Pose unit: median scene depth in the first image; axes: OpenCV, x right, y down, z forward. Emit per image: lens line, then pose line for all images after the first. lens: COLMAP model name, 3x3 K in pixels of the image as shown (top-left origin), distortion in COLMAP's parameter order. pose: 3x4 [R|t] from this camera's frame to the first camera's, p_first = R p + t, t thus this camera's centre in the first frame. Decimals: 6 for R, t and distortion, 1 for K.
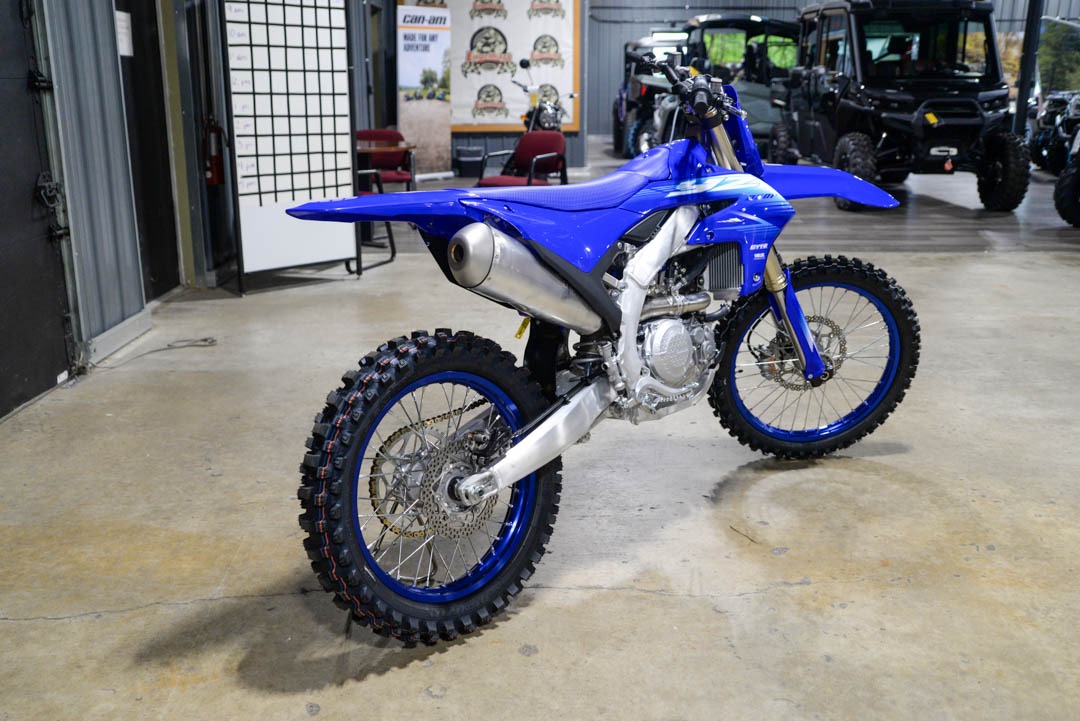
lens RADIAL K [[1021.4, 0, 540.0], [0, 1021.4, 360.5], [0, 0, 1]] dist [-0.035097, 0.008024]
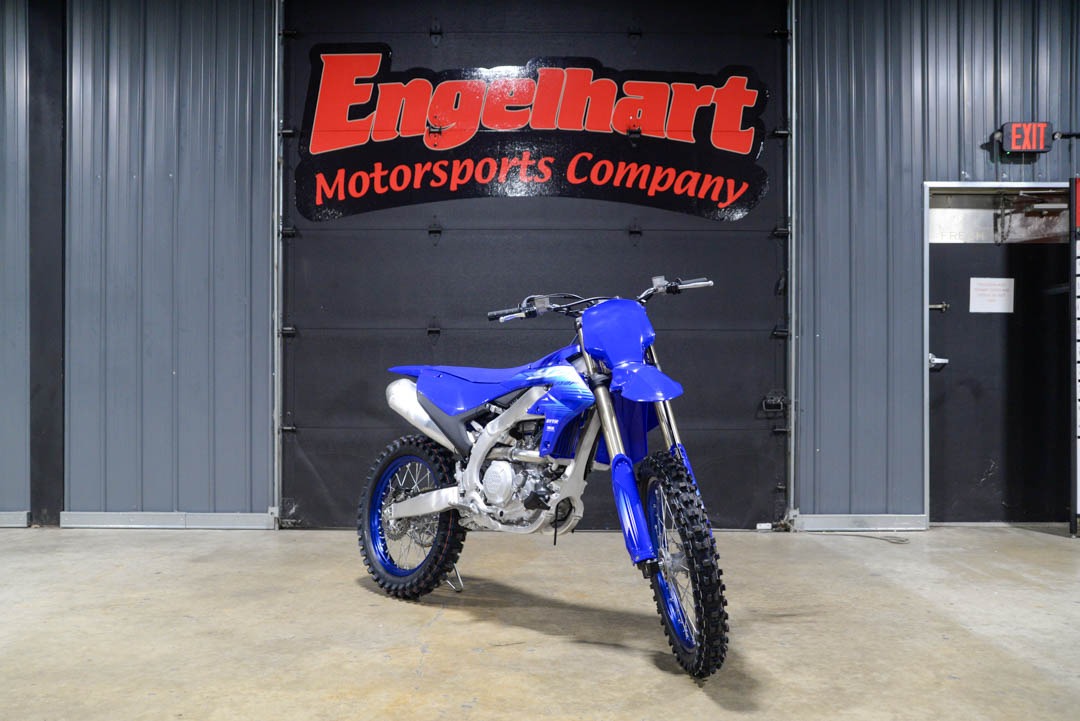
lens RADIAL K [[967.5, 0, 535.4], [0, 967.5, 383.4], [0, 0, 1]] dist [-0.077869, 0.117583]
pose [[-0.025085, 0.001070, -0.999685, 1.393233], [-0.265667, 0.964034, 0.007698, -0.158089], [0.963738, 0.265776, -0.023898, 0.977533]]
